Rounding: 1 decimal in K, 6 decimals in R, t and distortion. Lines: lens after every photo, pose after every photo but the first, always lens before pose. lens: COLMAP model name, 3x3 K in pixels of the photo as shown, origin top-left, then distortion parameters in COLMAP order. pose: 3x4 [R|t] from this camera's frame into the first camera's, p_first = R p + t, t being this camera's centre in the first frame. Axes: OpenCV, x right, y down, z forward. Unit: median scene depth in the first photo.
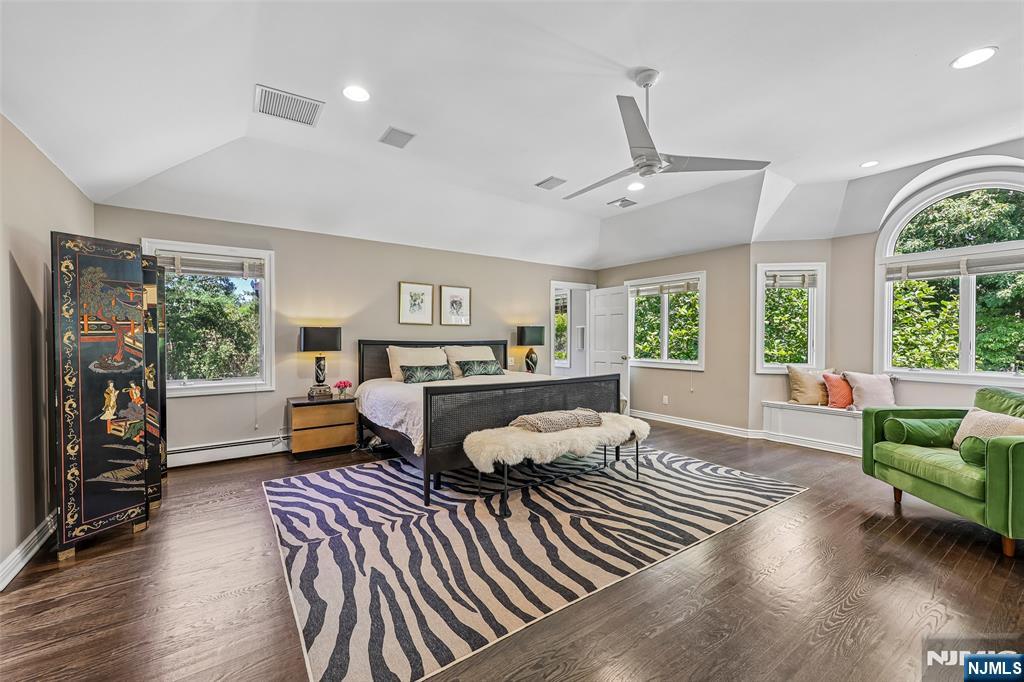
lens RADIAL K [[428.4, 0, 512.0], [0, 428.4, 341.0], [0, 0, 1]] dist [-0.026467, 0.014472]
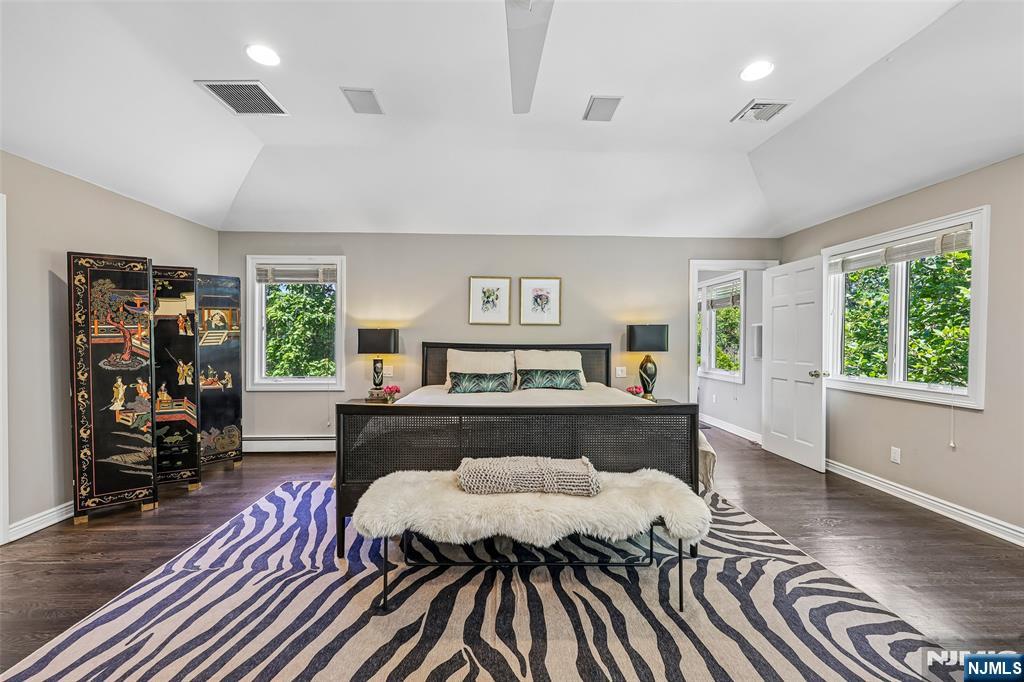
lens RADIAL K [[428.4, 0, 512.0], [0, 428.4, 341.0], [0, 0, 1]] dist [-0.026467, 0.014472]
pose [[0.830711, 0.006823, -0.556661, 0.492985], [-0.008097, 0.999967, 0.000174, -0.010532], [0.556644, 0.004363, 0.830739, 0.534777]]
